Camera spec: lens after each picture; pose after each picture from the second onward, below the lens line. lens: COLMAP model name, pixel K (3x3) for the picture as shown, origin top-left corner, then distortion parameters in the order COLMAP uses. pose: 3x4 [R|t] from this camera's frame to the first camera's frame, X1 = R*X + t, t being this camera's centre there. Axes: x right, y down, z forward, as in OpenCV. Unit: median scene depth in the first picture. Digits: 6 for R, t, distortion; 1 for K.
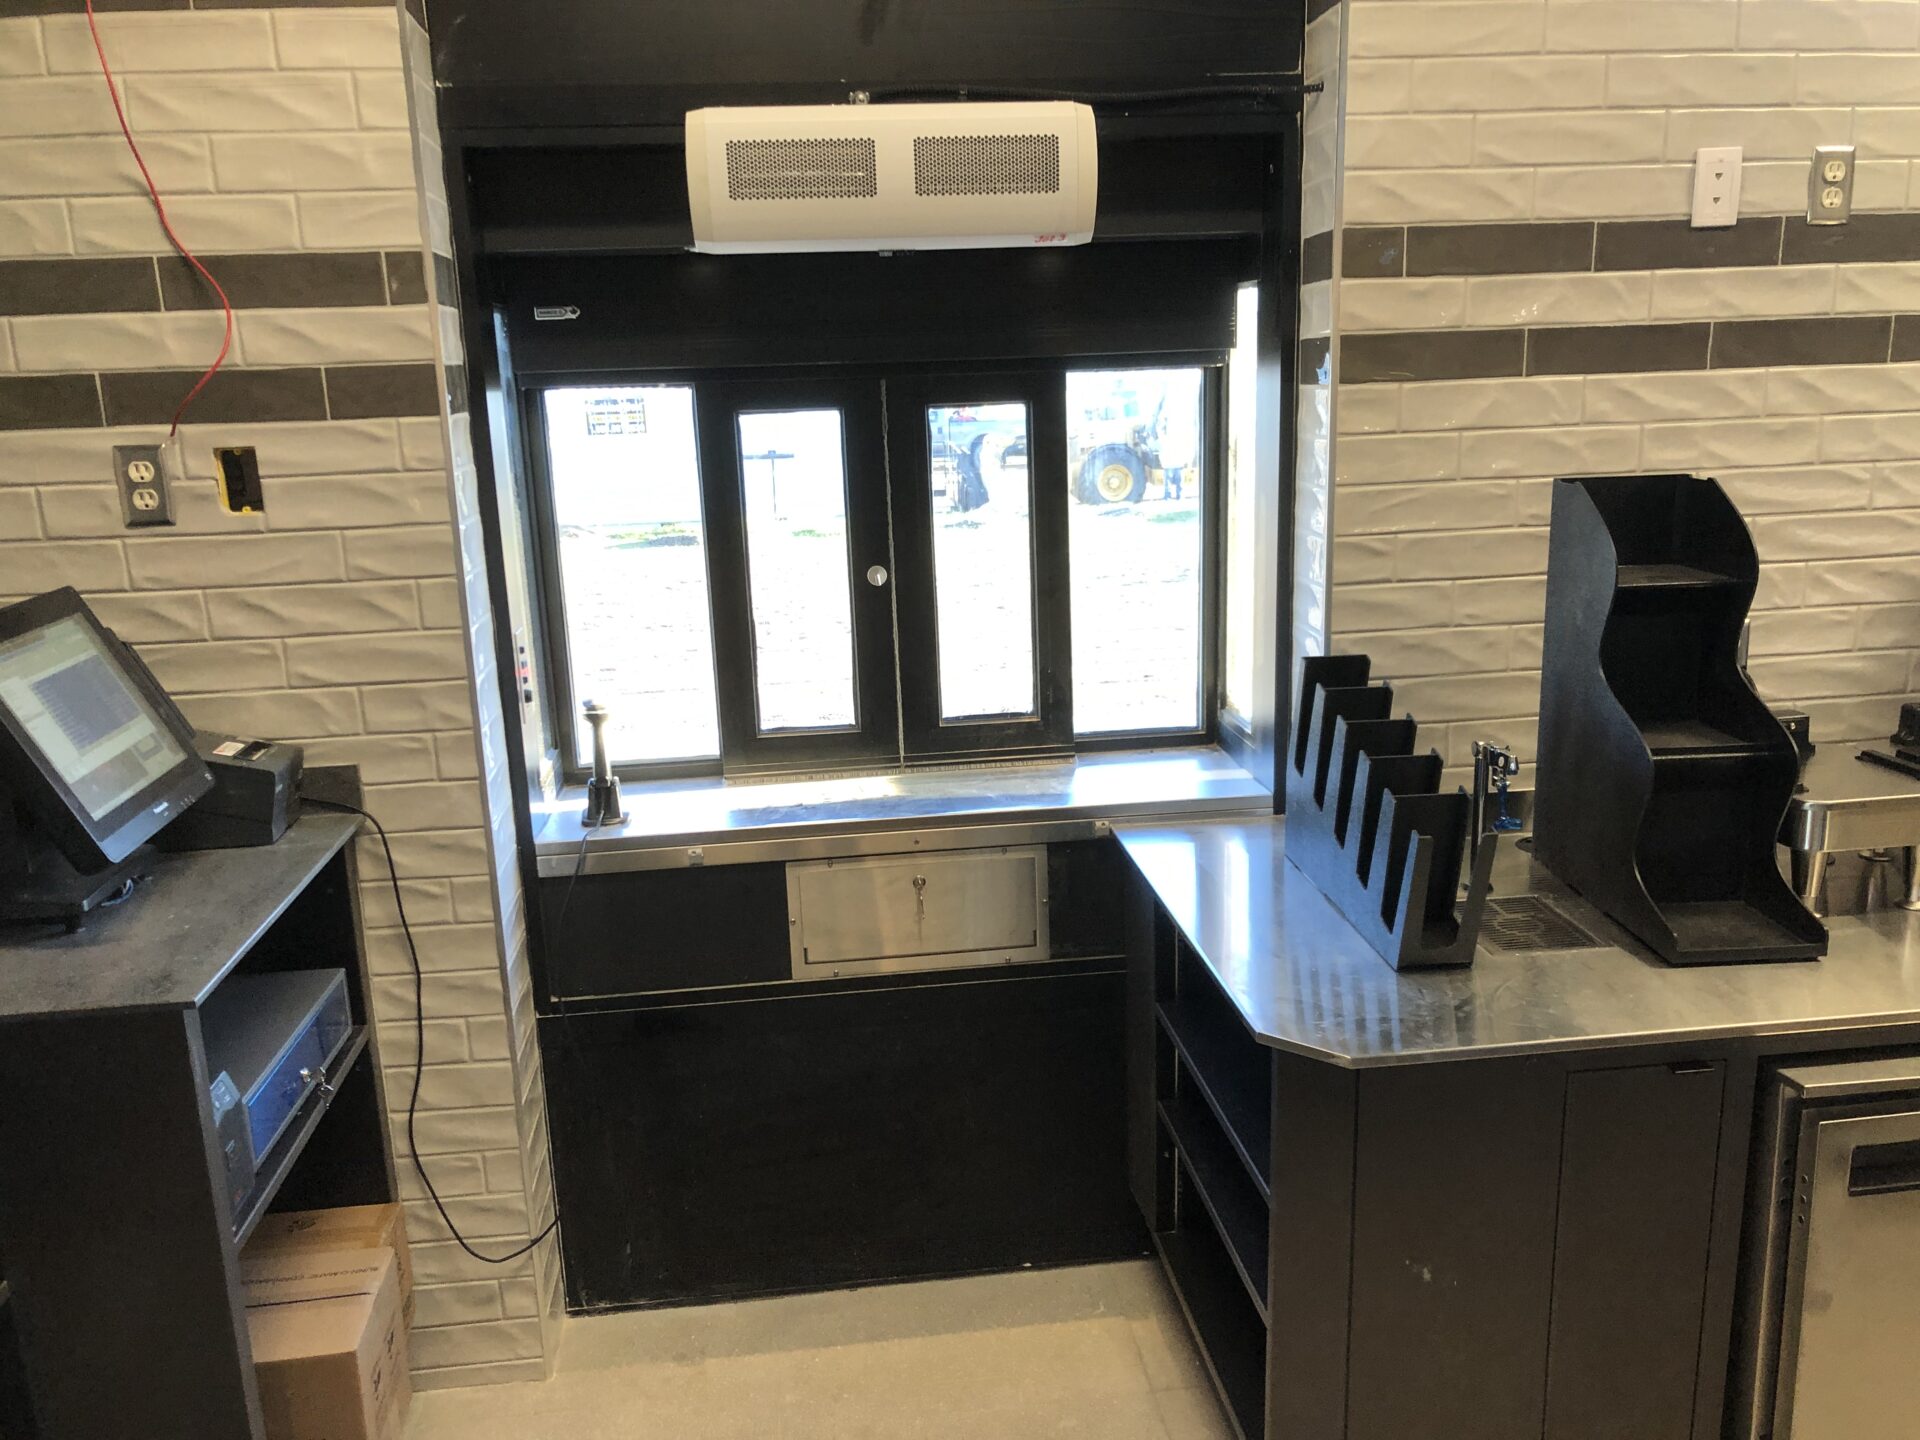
lens RADIAL K [[1562.0, 0, 960.0], [0, 1562.0, 720.0], [0, 0, 1]] dist [0.008426, 0.005323]
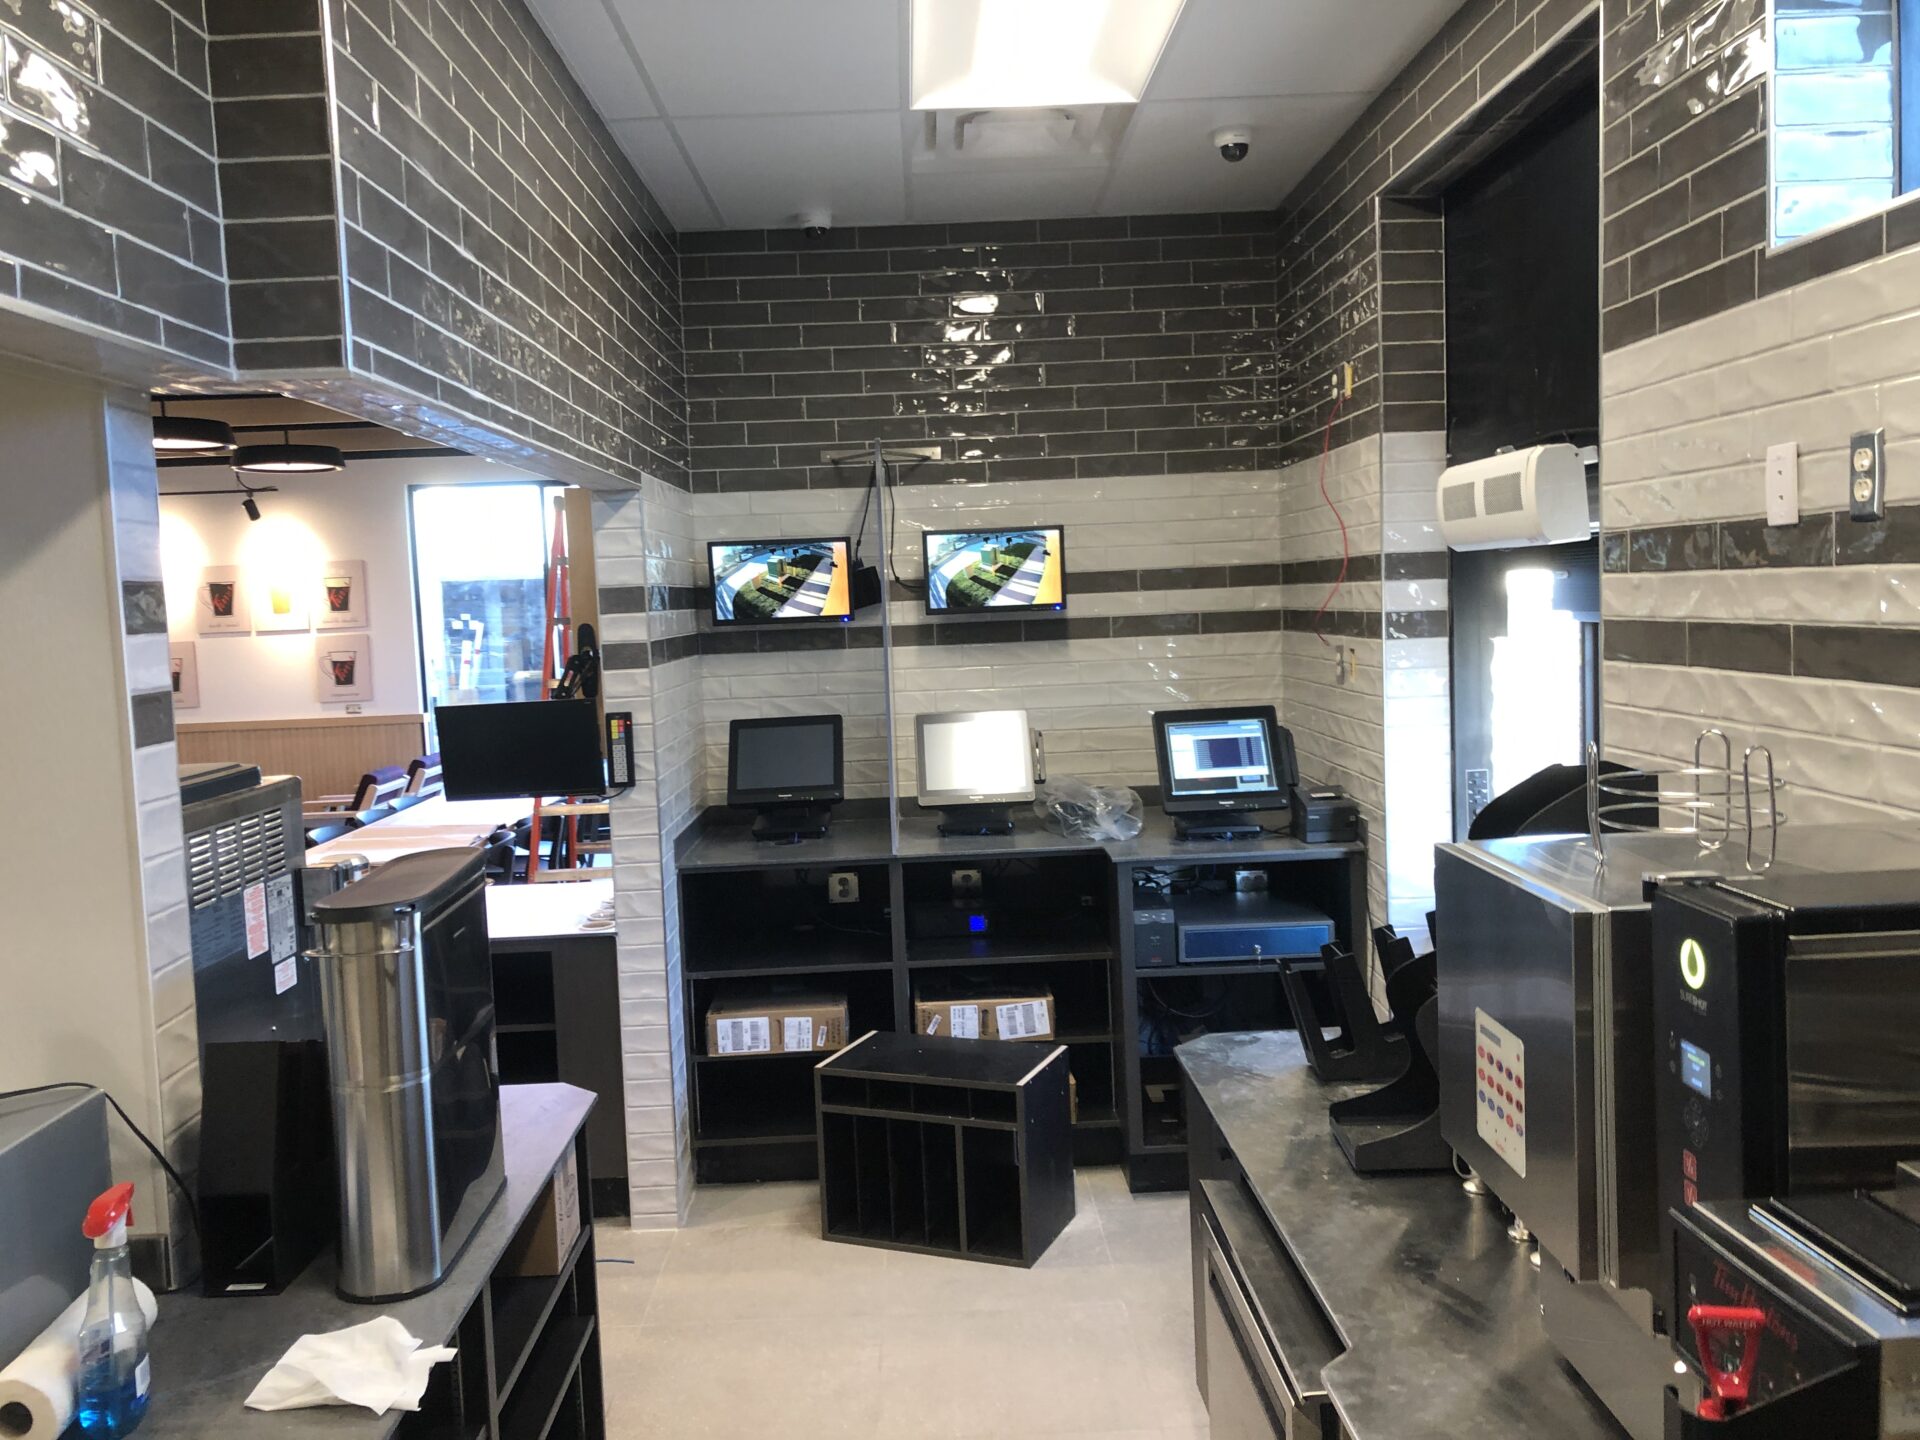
lens RADIAL K [[1562.0, 0, 960.0], [0, 1562.0, 720.0], [0, 0, 1]] dist [0.008426, 0.005323]
pose [[-0.081065, 0.115917, -0.989945, 1.451814], [-0.202909, 0.970495, 0.130255, -0.224725], [0.975836, 0.211428, -0.055153, 0.599328]]
